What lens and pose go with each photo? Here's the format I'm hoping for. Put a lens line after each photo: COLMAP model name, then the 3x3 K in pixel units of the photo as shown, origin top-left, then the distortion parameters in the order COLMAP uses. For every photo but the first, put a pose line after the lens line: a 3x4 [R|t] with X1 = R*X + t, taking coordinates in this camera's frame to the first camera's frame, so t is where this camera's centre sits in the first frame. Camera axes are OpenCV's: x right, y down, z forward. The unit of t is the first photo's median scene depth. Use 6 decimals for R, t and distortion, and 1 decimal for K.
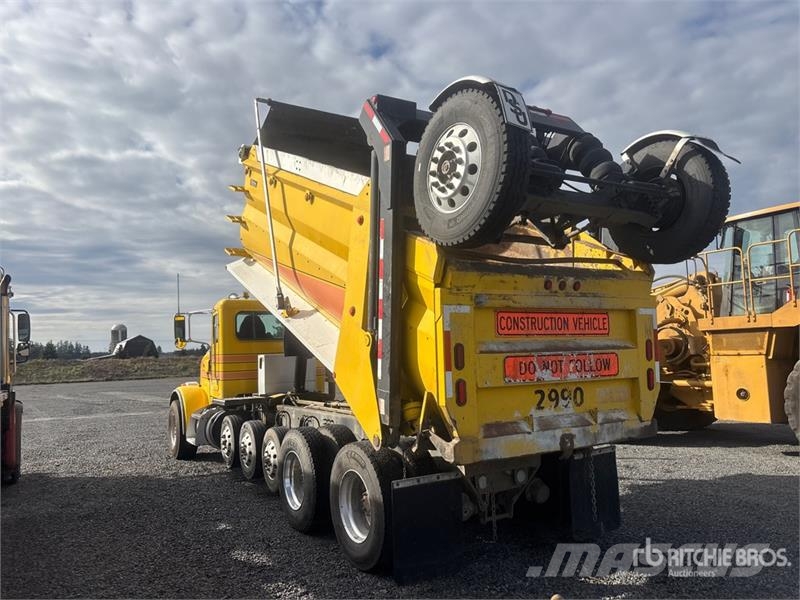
lens RADIAL K [[607.2, 0, 400.0], [0, 607.2, 300.0], [0, 0, 1]] dist [-0.002105, -0.000154]
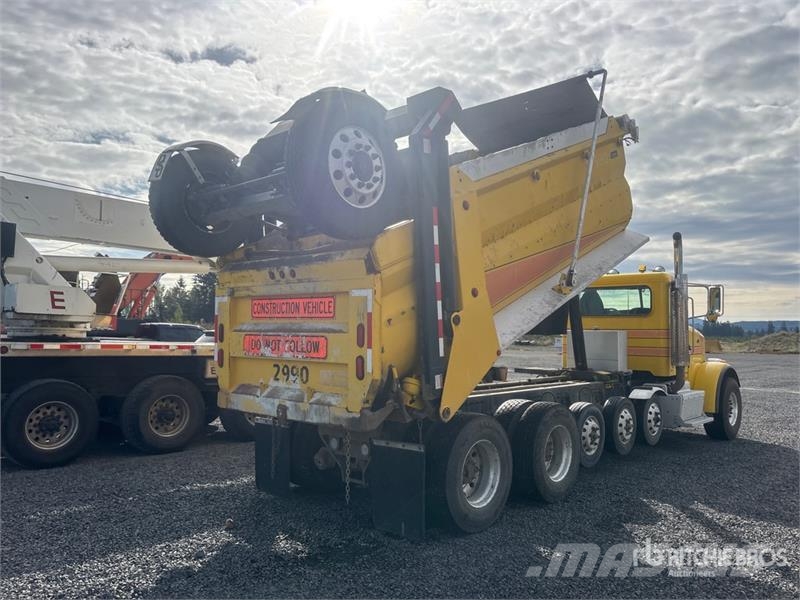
lens RADIAL K [[601.2, 0, 395.1], [0, 601.2, 296.9], [0, 0, 1]] dist [0.059347, -0.003714]
pose [[0.301470, -0.022271, -0.953216, 1.433262], [0.058975, 0.998249, -0.004672, 0.036227], [0.951650, -0.054808, 0.302255, 0.875148]]
